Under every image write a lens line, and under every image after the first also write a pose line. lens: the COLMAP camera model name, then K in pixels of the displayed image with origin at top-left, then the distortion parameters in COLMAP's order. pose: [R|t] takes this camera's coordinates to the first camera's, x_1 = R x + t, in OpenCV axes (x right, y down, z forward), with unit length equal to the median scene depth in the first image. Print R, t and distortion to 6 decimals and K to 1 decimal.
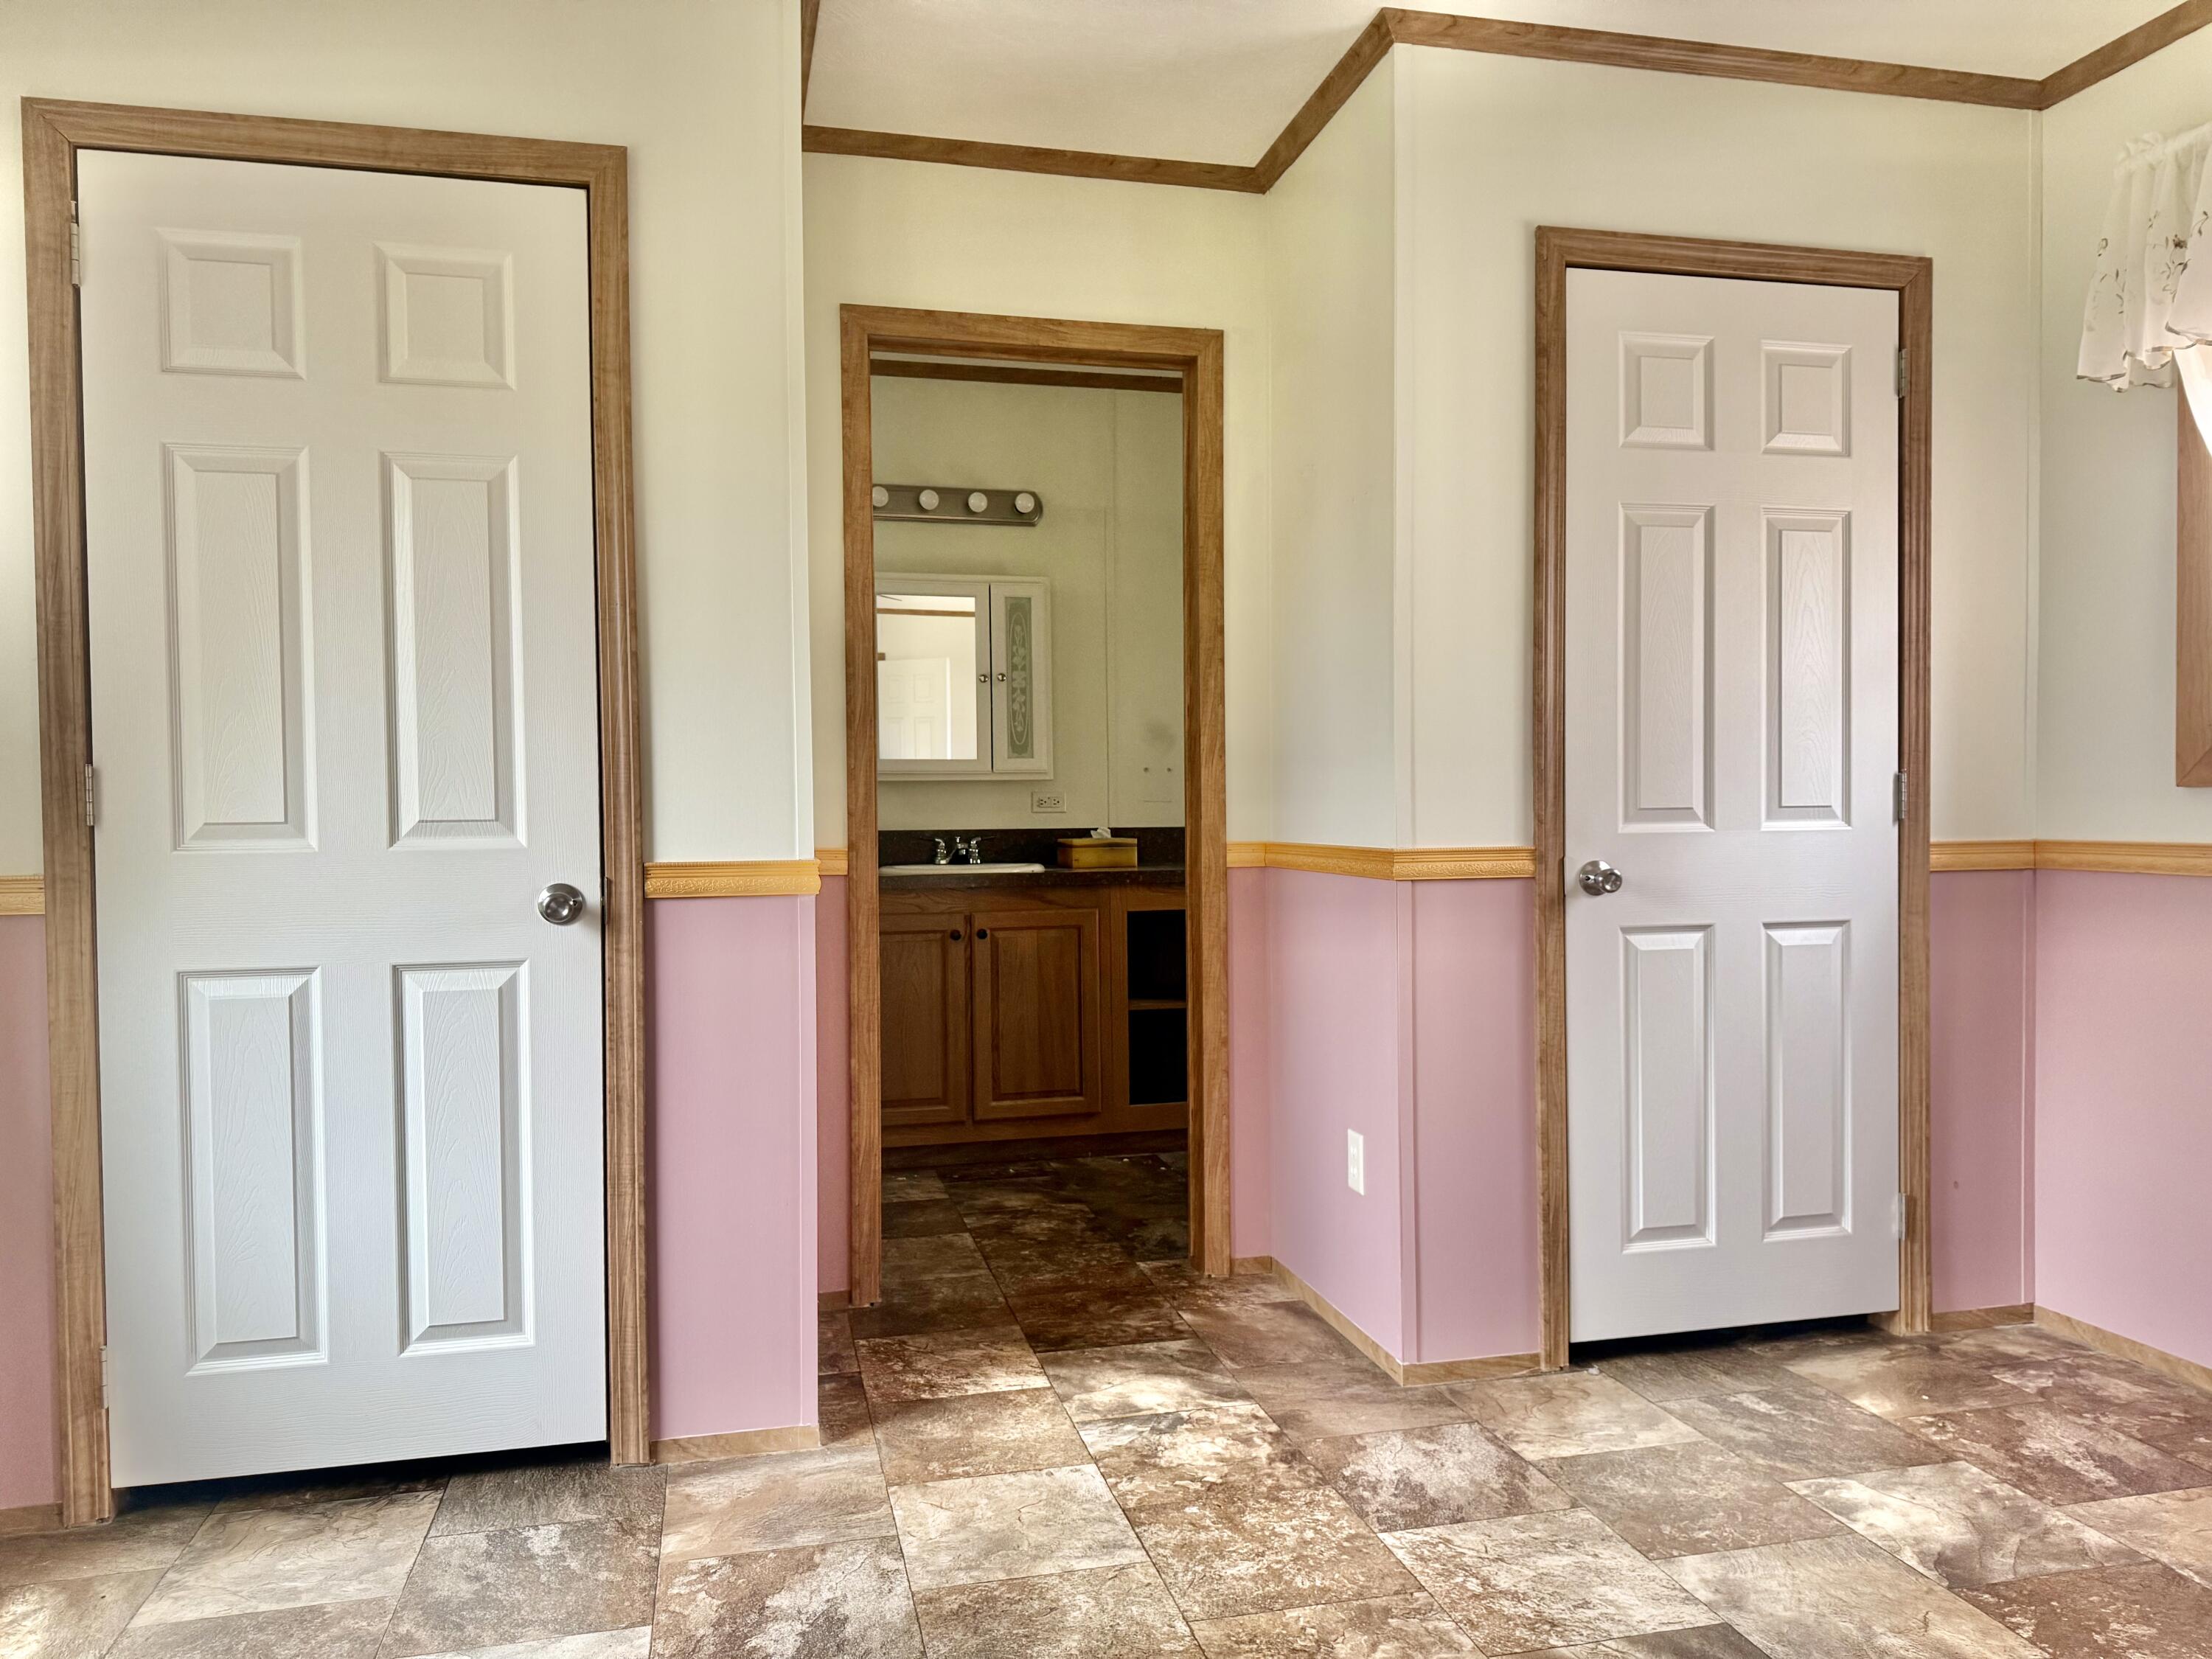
lens RADIAL K [[1587.9, 0, 1106.0], [0, 1587.9, 829.5], [0, 0, 1]] dist [0.010062, -0.005712]
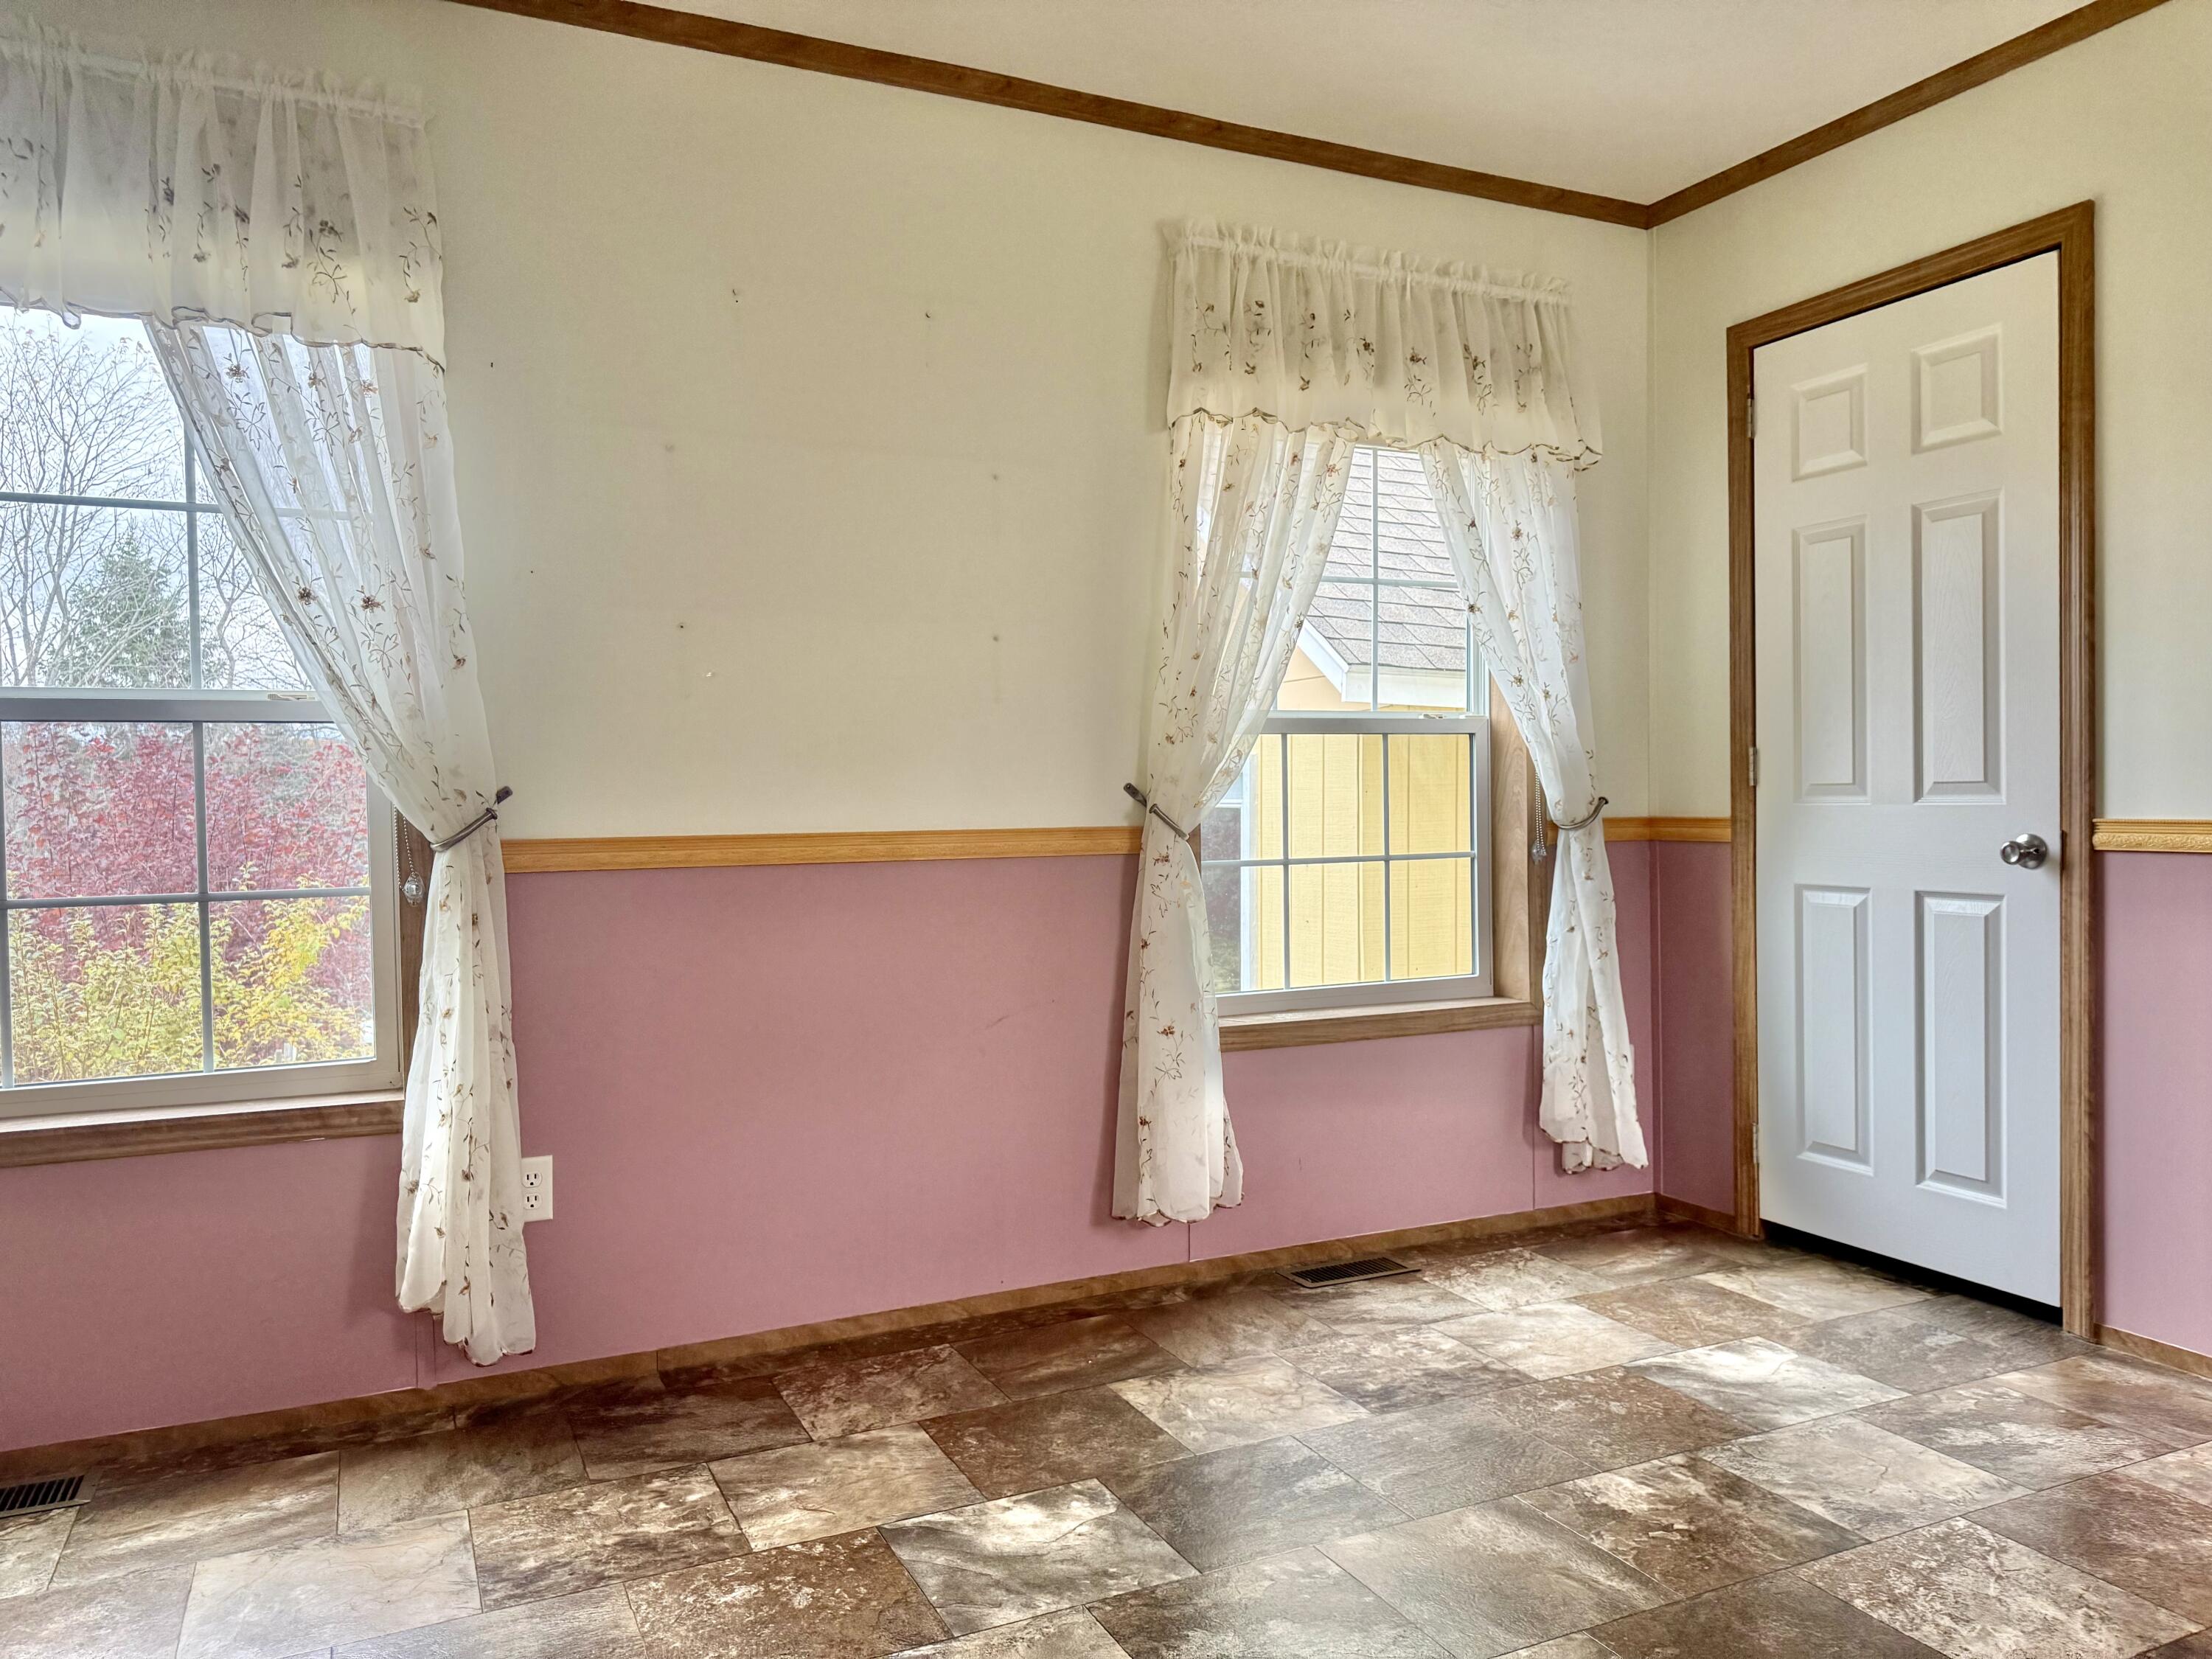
lens RADIAL K [[1564.3, 0, 1106.0], [0, 1564.3, 829.5], [0, 0, 1]] dist [0.005160, -0.008849]
pose [[0.197831, 0.024166, -0.979938, 0.694138], [-0.012931, 0.999673, 0.022042, 0.013727], [0.980151, 0.008311, 0.198079, 0.077921]]
